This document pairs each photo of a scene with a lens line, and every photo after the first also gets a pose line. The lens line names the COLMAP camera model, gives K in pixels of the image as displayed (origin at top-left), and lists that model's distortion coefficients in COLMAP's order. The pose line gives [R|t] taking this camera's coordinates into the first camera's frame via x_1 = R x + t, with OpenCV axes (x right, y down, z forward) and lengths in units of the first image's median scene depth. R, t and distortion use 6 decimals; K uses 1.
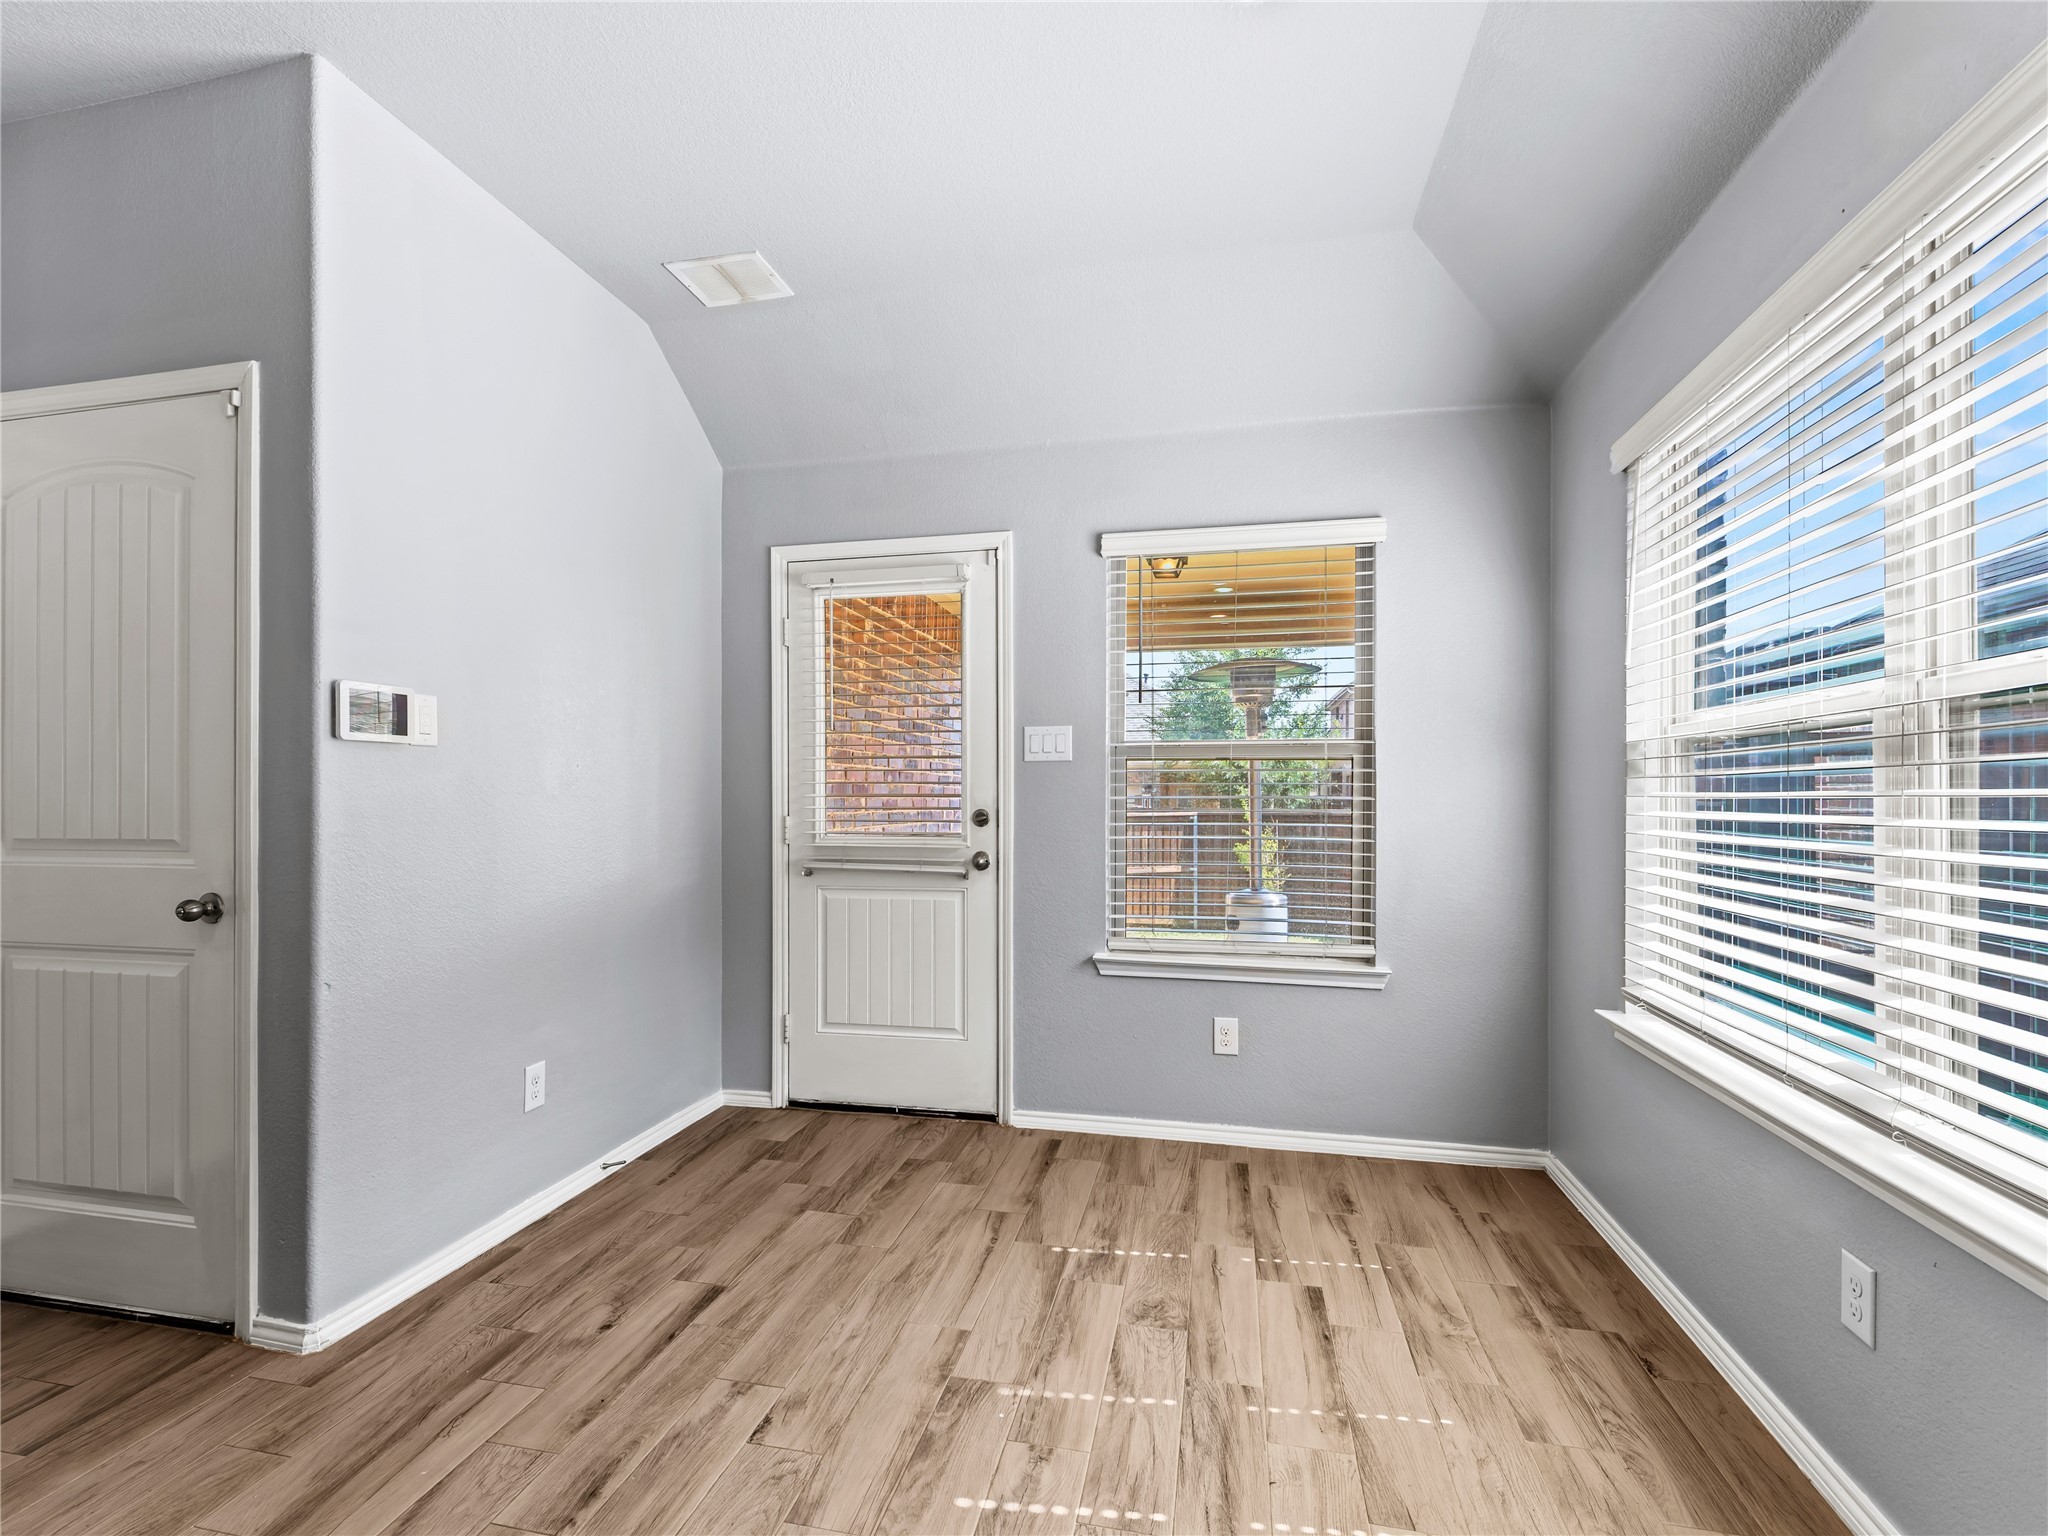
lens RADIAL K [[960.8, 0, 1008.6], [0, 960.8, 803.8], [0, 0, 1]] dist [0.006043, -0.003137]
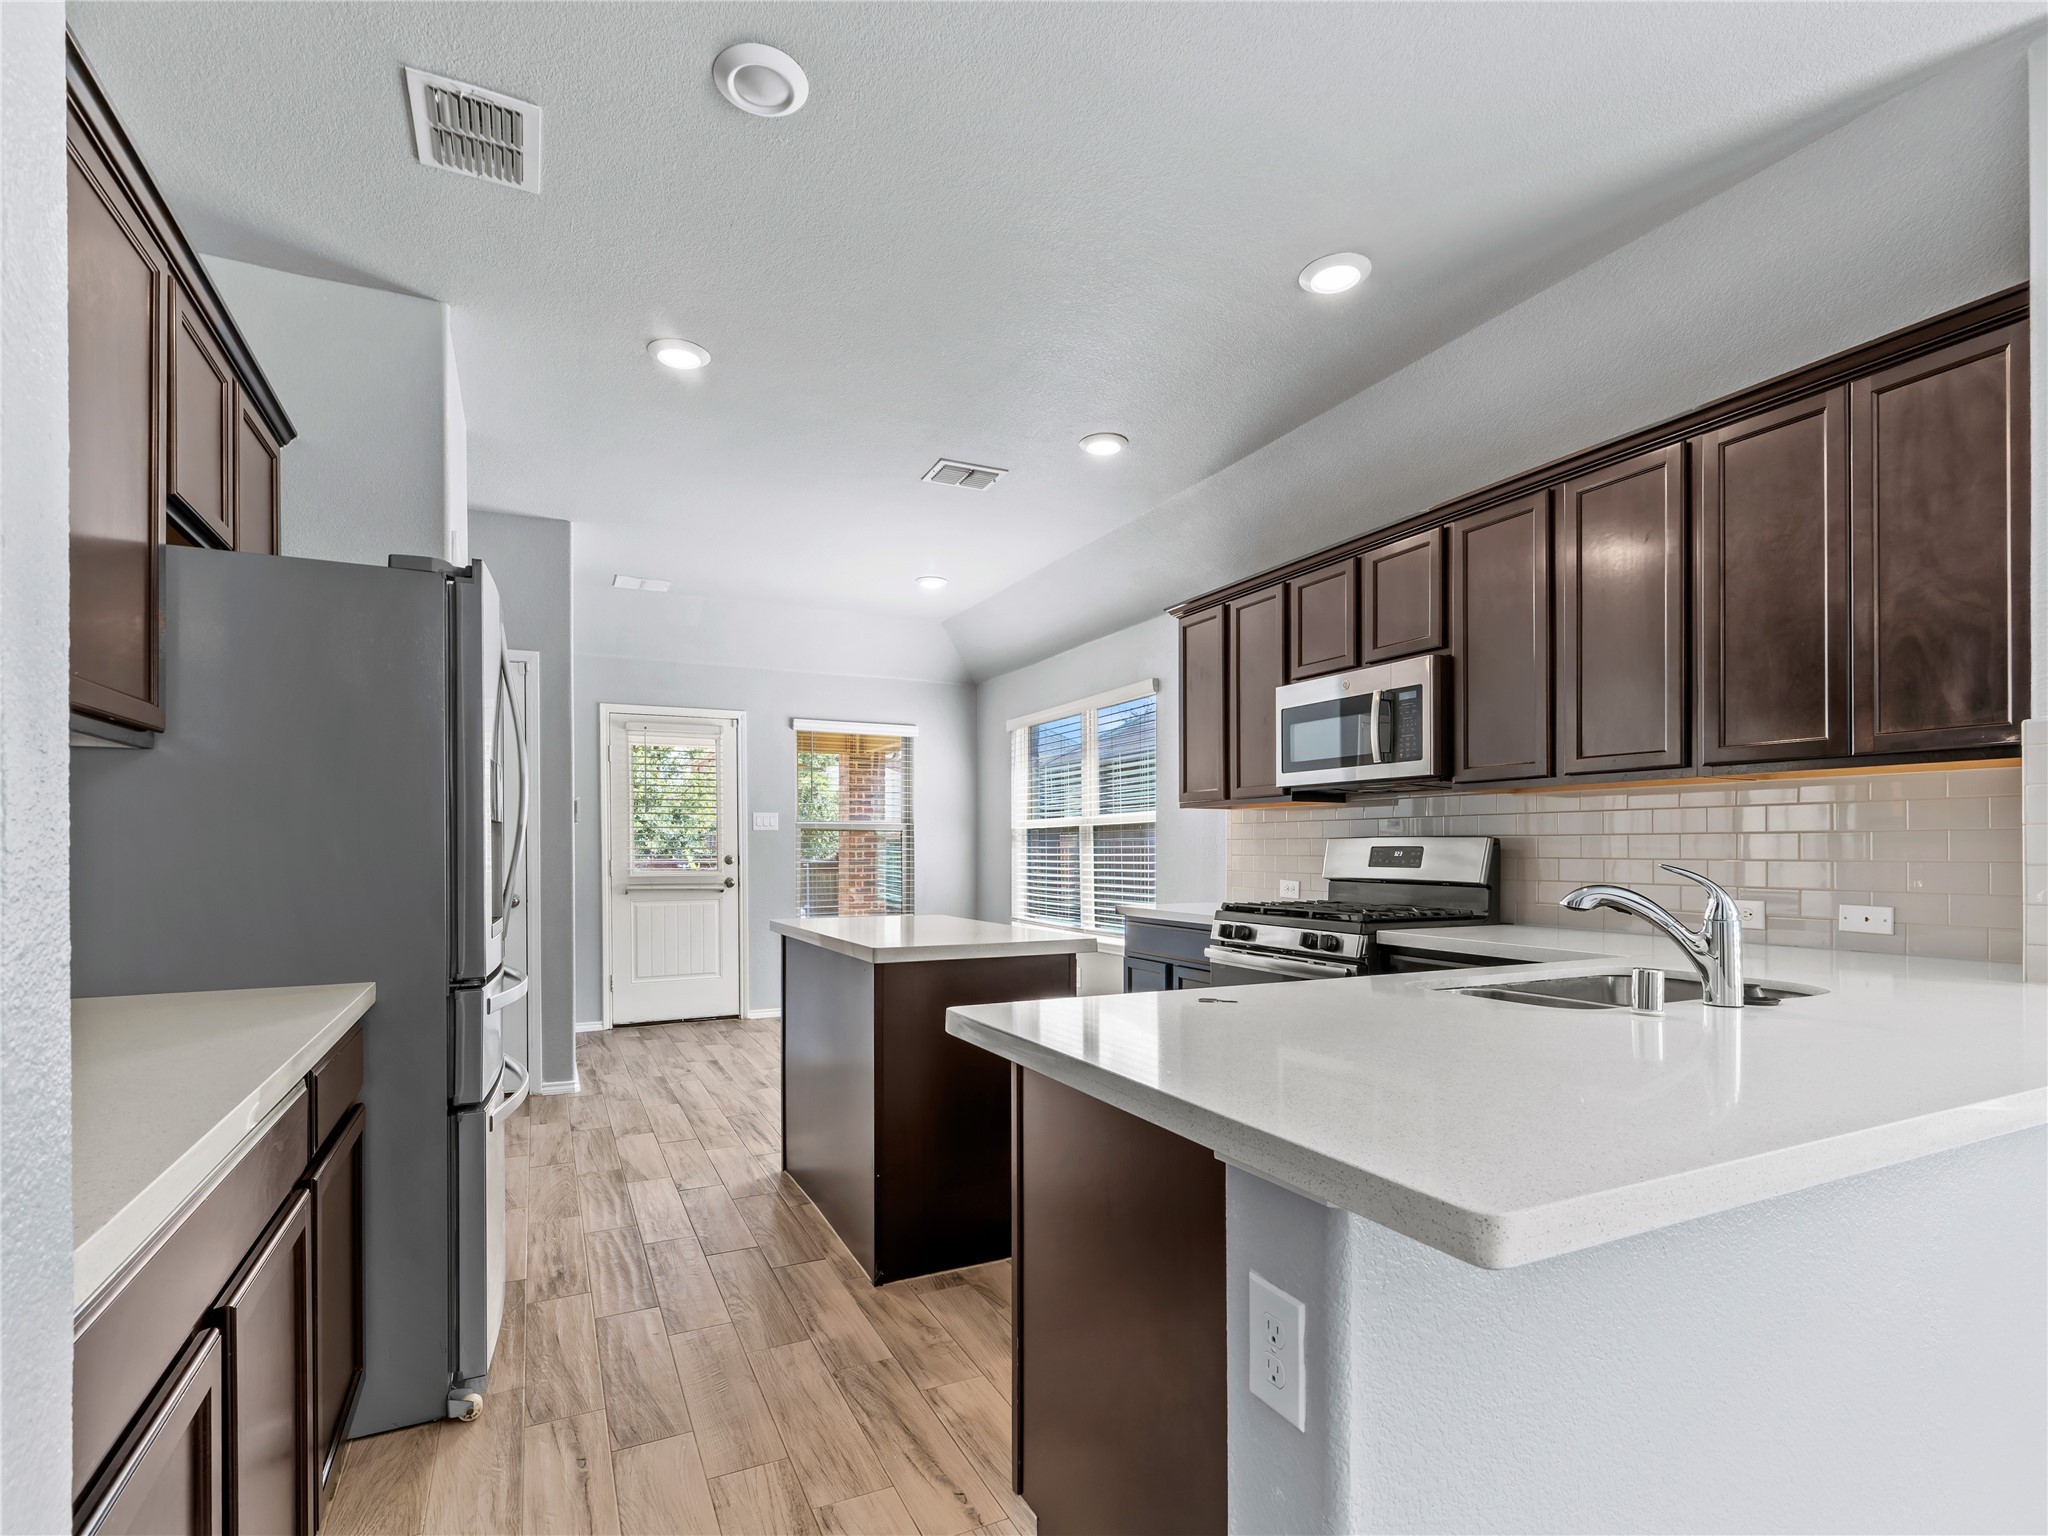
lens RADIAL K [[960.8, 0, 1010.3], [0, 960.8, 856.9], [0, 0, 1]] dist [0.006043, -0.003137]
pose [[0.777722, -0.006526, 0.628575, -0.875581], [0.005293, 0.999979, 0.003833, 0.004953], [-0.628586, 0.000346, 0.777740, -0.918468]]
